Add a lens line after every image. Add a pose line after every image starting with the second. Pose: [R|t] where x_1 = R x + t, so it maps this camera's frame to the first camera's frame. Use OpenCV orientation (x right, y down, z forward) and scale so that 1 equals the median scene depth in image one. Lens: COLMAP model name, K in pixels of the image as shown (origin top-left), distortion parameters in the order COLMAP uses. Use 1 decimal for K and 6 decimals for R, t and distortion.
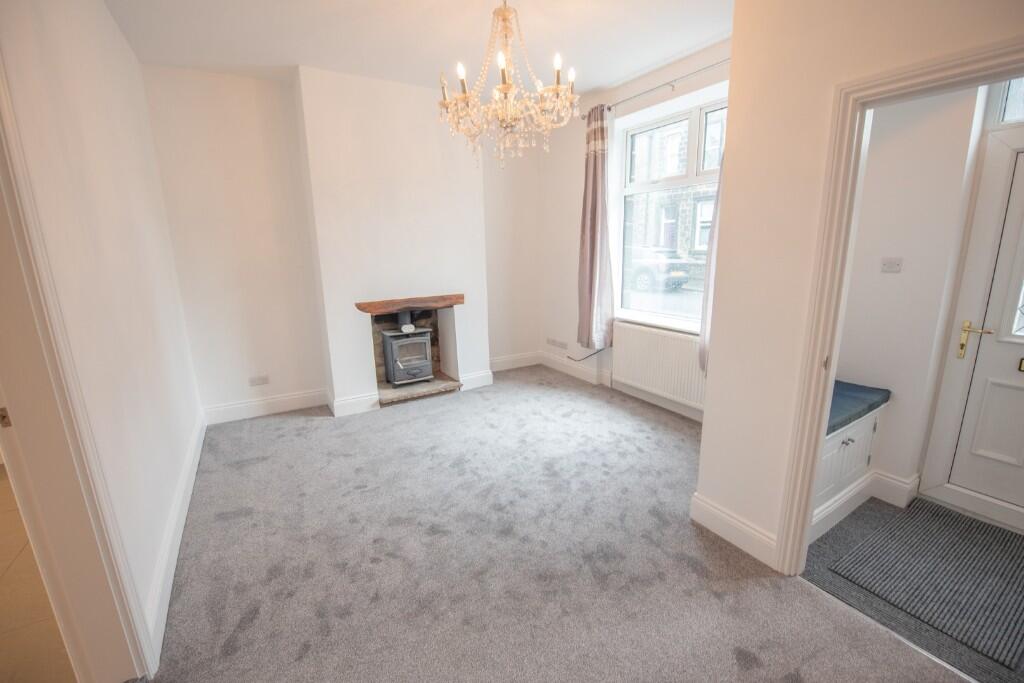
lens RADIAL K [[430.3, 0, 509.4], [0, 430.3, 344.4], [0, 0, 1]] dist [-0.015455, -0.000365]
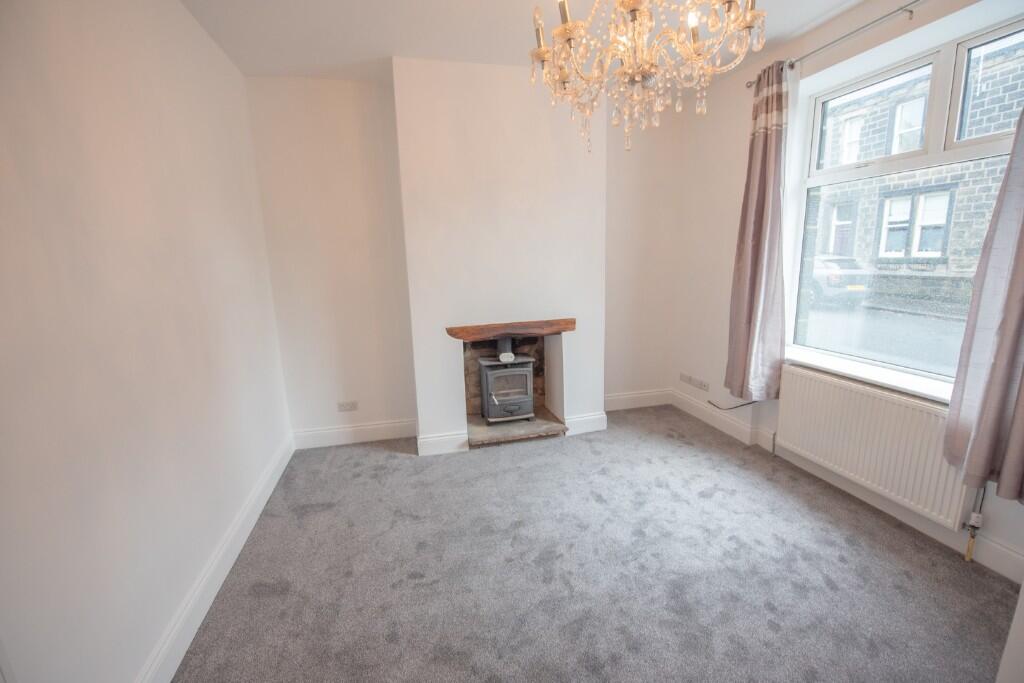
lens RADIAL K [[430.3, 0, 509.4], [0, 430.3, 344.4], [0, 0, 1]] dist [-0.015455, -0.000365]
pose [[0.957832, 0.049287, -0.283069, 0.008041], [-0.054136, 0.998490, -0.009330, -0.060601], [0.282182, 0.024261, 0.959054, 0.209538]]
